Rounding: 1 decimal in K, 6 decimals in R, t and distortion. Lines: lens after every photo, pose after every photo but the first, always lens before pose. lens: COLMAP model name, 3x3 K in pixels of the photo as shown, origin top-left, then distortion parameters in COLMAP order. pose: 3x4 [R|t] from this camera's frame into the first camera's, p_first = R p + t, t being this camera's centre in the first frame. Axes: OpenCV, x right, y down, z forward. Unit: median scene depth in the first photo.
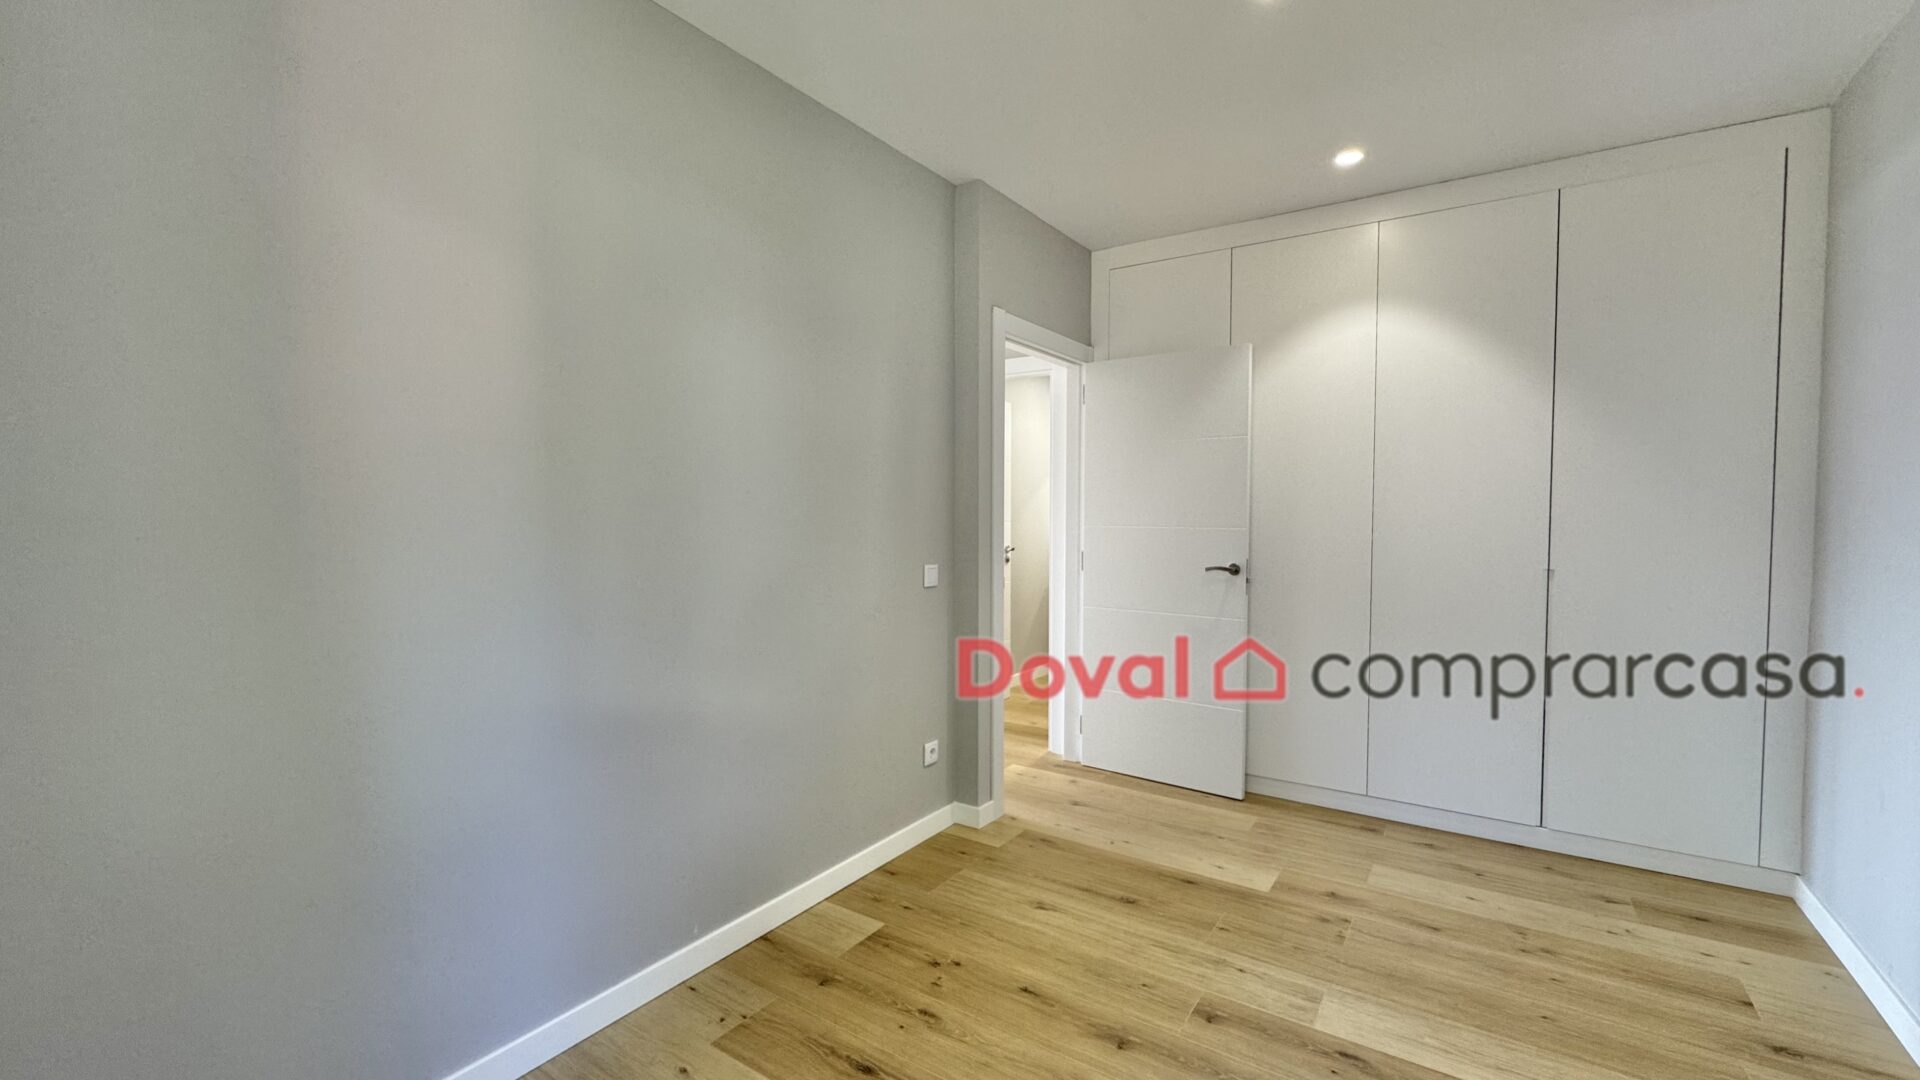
lens RADIAL K [[788.3, 0, 960.0], [0, 788.3, 540.0], [0, 0, 1]] dist [0.000632, -0.000007]
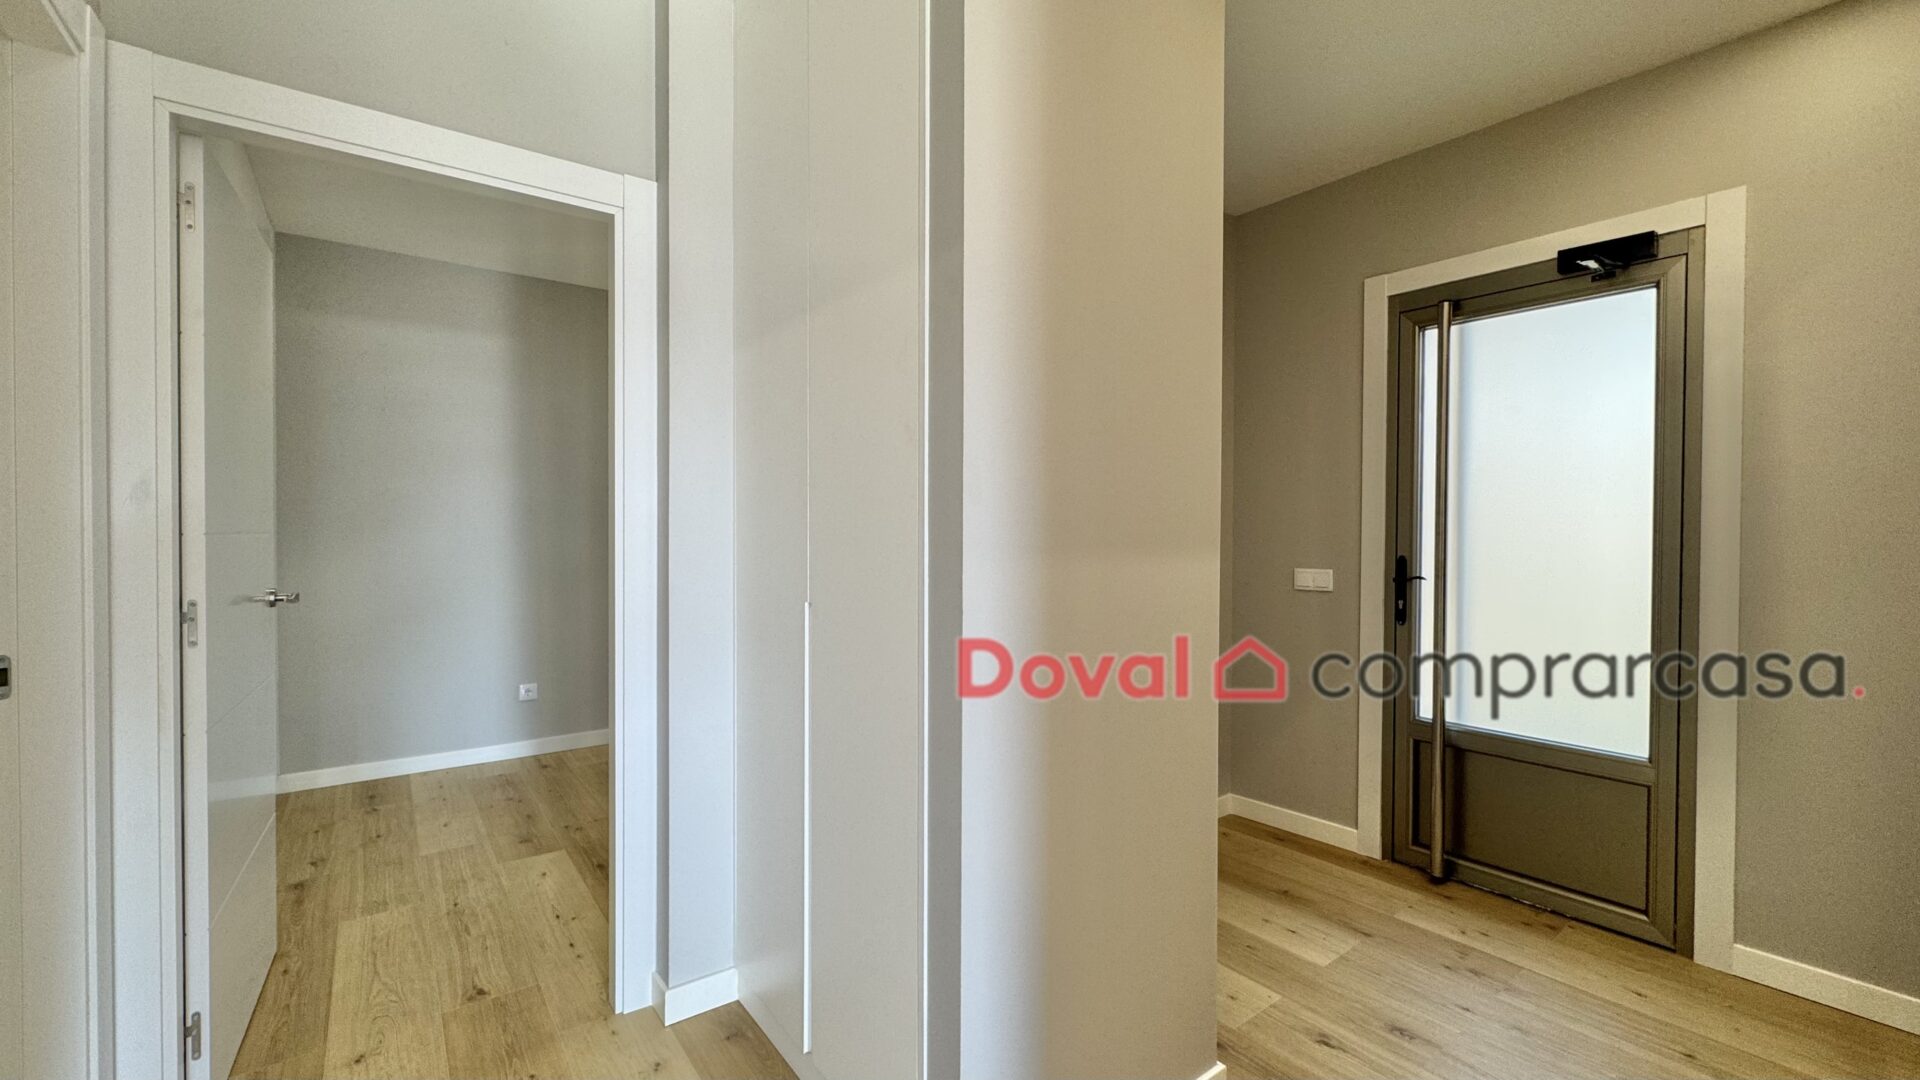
lens RADIAL K [[769.3, 0, 955.7], [0, 769.3, 540.5], [0, 0, 1]] dist [-0.001040, 0.000026]
pose [[-0.945887, -0.006594, 0.324430, -0.465444], [0.008116, 0.999000, 0.043967, -0.036536], [-0.324395, 0.044221, -0.944887, 1.737933]]
